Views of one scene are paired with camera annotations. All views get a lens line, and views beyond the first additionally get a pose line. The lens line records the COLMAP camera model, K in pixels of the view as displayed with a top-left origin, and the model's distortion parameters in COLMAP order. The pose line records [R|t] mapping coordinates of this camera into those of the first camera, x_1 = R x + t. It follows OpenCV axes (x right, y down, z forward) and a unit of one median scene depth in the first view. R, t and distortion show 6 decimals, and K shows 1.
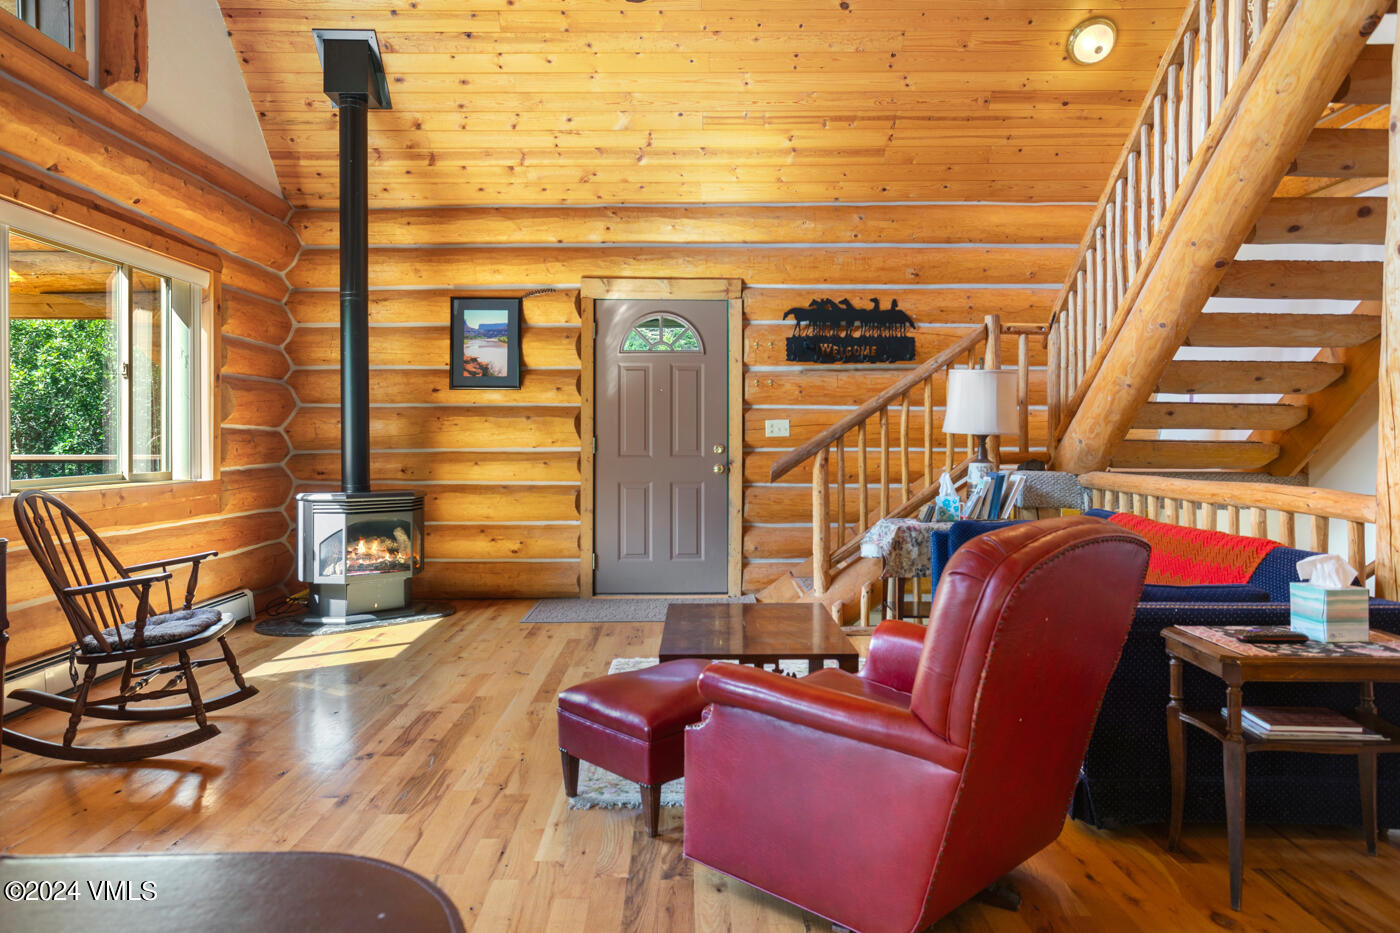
lens RADIAL K [[989.4, 0, 698.0], [0, 989.4, 459.6], [0, 0, 1]] dist [-0.025610, 0.012114]
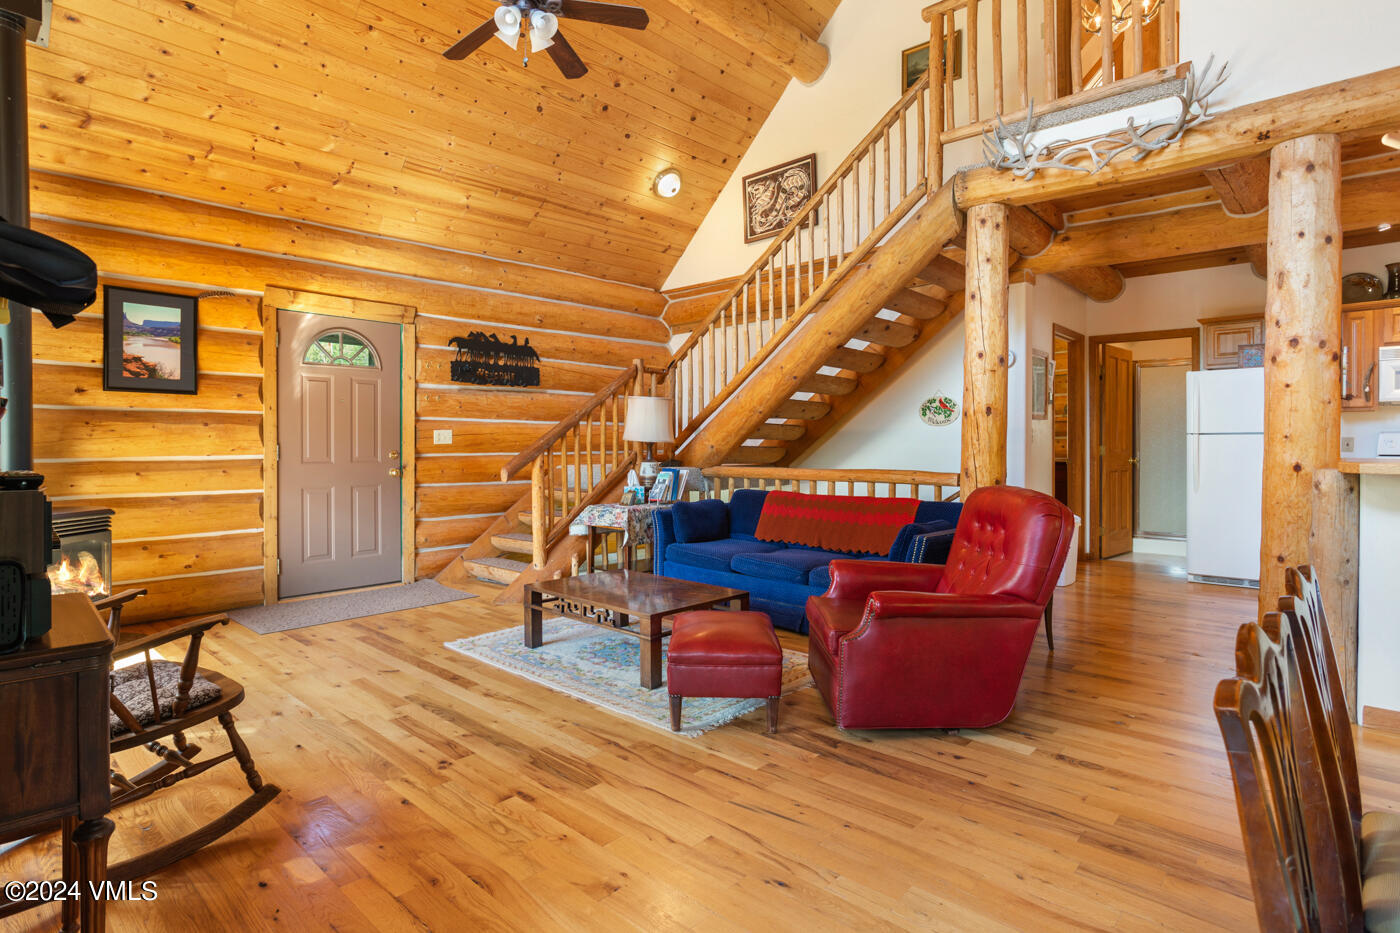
lens RADIAL K [[771.7, 0, 697.0], [0, 771.7, 461.8], [0, 0, 1]] dist [-0.016559, 0.015962]
pose [[0.674195, -0.019094, 0.738307, -0.401397], [0.016879, 0.999803, 0.010443, -0.006198], [-0.738361, 0.005421, 0.674384, 0.151330]]
